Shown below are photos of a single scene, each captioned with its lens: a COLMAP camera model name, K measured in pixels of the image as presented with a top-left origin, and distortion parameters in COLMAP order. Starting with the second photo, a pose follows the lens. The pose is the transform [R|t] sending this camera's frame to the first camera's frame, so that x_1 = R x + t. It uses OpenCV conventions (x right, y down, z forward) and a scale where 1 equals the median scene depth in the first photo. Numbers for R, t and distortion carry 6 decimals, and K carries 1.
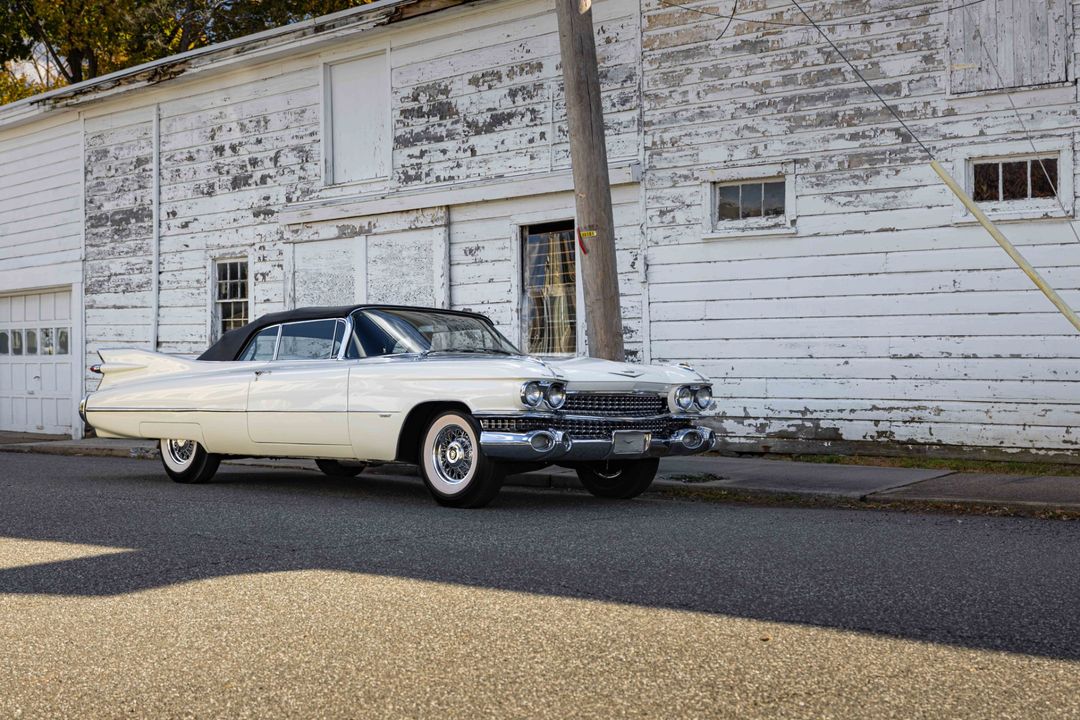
lens RADIAL K [[1583.5, 0, 540.0], [0, 1583.5, 360.0], [0, 0, 1]] dist [0.017011, -0.063826]
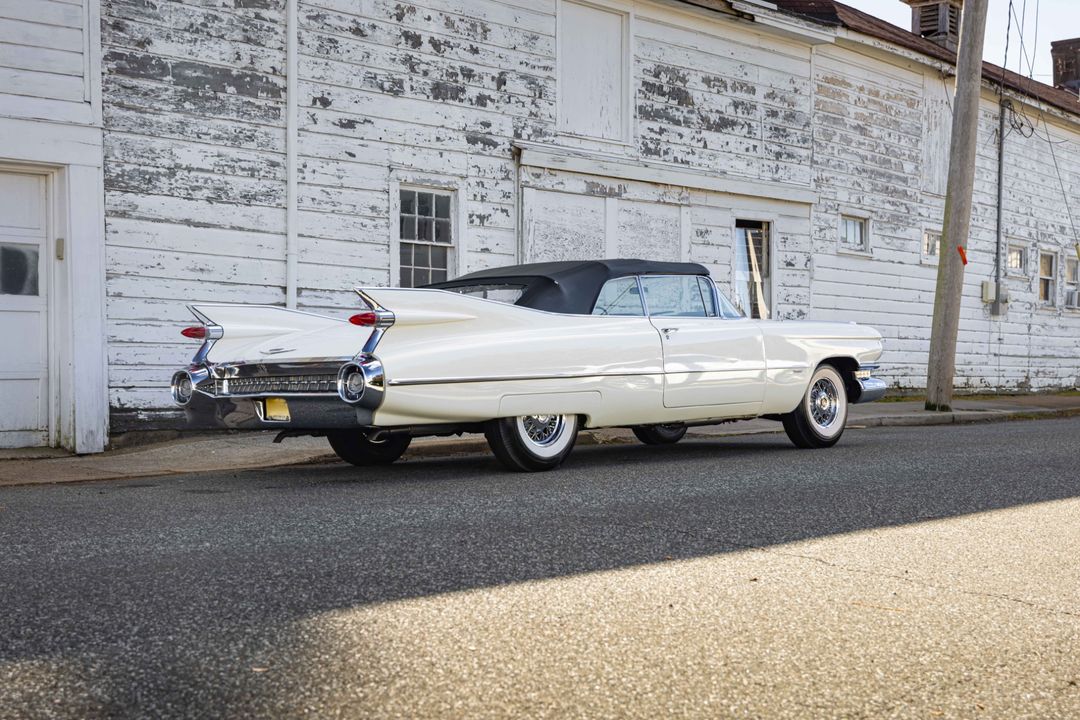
lens RADIAL K [[1583.5, 0, 540.0], [0, 1583.5, 360.0], [0, 0, 1]] dist [0.017011, -0.063826]
pose [[-0.066978, 0.003212, 0.997749, -1.017262], [-0.009402, 0.999948, -0.003851, 0.022570], [-0.997710, -0.009639, -0.066945, 1.057686]]
